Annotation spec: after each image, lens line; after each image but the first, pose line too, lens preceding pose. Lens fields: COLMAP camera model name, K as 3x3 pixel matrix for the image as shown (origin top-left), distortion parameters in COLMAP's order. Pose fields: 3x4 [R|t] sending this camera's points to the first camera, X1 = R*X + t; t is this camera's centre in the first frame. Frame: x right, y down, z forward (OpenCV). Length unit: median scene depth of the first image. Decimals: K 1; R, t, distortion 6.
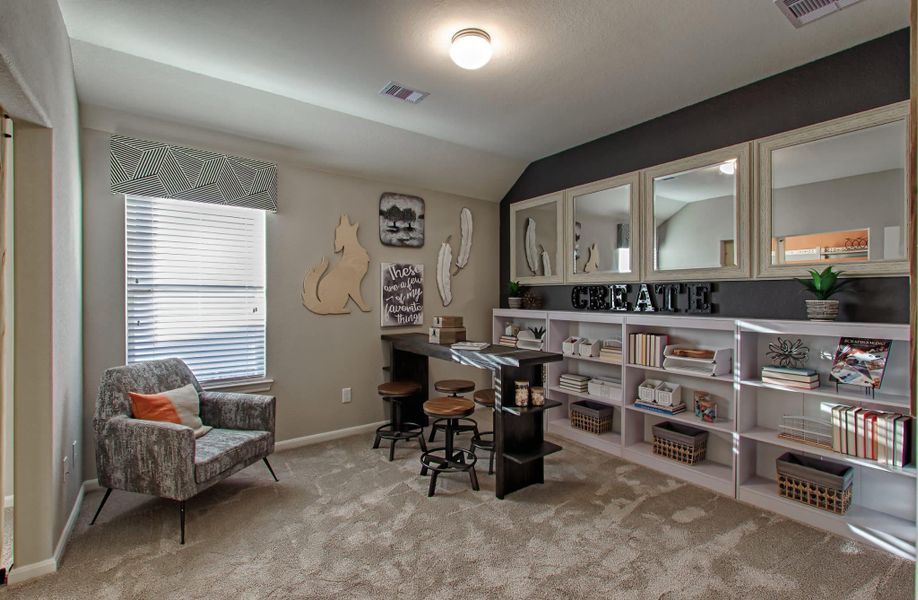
lens RADIAL K [[403.7, 0, 458.9], [0, 403.7, 297.5], [0, 0, 1]] dist [0.000739, 0.000007]
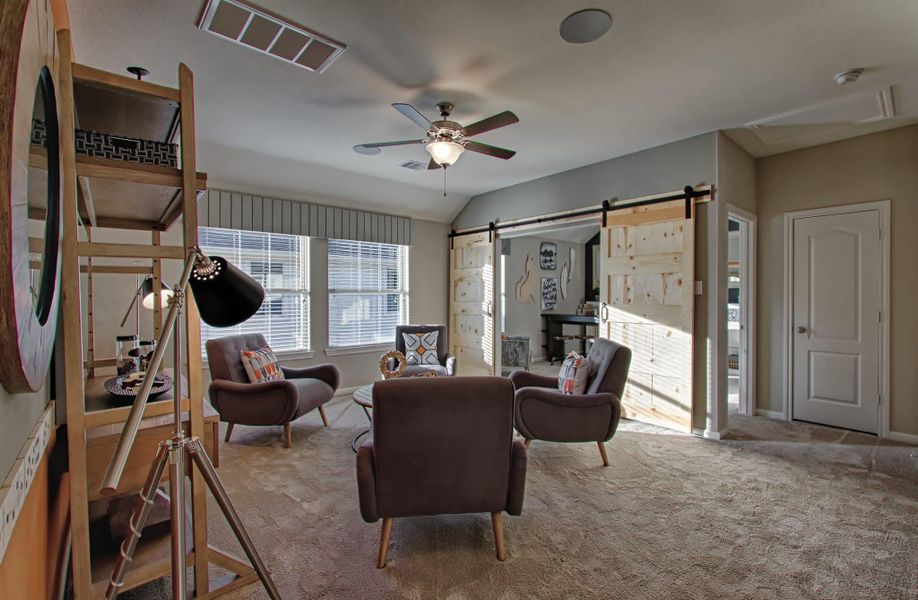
lens RADIAL K [[403.7, 0, 459.5], [0, 403.7, 297.8], [0, 0, 1]] dist [0.000739, 0.000007]
pose [[0.996888, -0.000651, 0.078830, -0.730496], [0.000383, 0.999994, 0.003418, 0.004811], [-0.078832, -0.003377, 0.996882, -0.933574]]
